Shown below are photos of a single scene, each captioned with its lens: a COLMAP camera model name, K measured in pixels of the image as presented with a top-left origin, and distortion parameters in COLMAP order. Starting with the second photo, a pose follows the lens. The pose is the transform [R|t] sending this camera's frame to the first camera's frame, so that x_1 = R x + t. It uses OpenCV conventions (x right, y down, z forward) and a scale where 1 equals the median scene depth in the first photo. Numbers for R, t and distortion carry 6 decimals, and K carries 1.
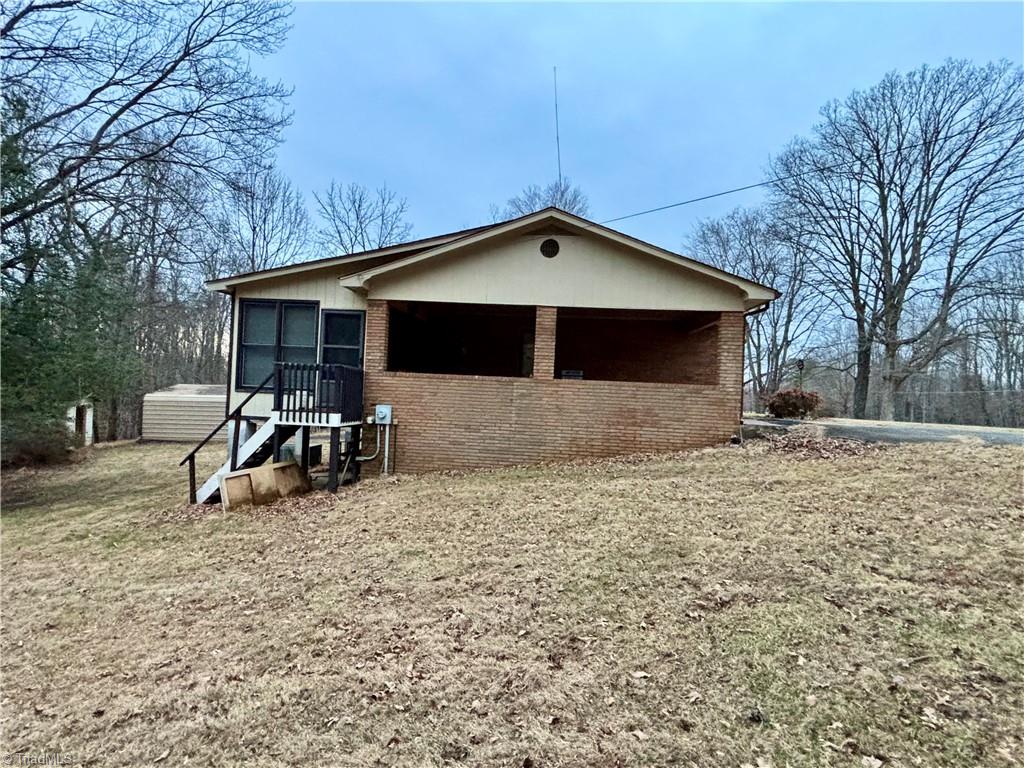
lens RADIAL K [[508.7, 0, 512.0], [0, 508.7, 384.0], [0, 0, 1]] dist [0.000982, 0.000026]
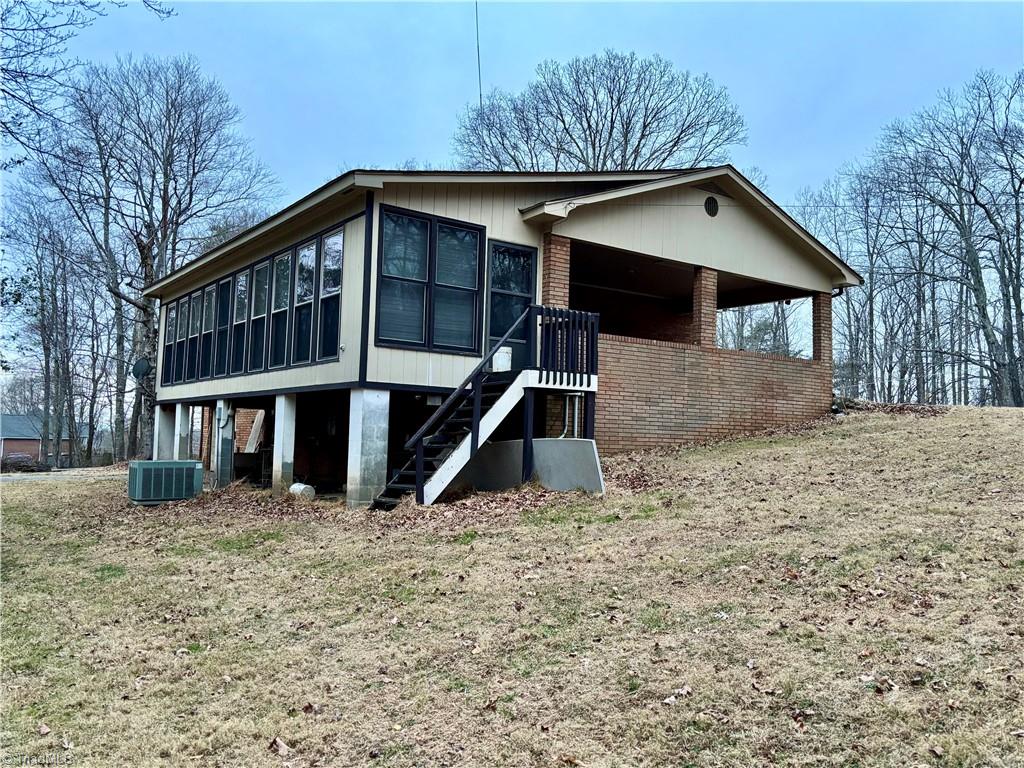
lens RADIAL K [[834.7, 0, 512.0], [0, 834.7, 384.0], [0, 0, 1]] dist [-0.007953, -0.002348]
pose [[0.759952, 0.020478, 0.649657, -1.171120], [0.003892, 0.999342, -0.036053, 0.107994], [-0.649968, 0.029927, 0.759372, 0.094188]]
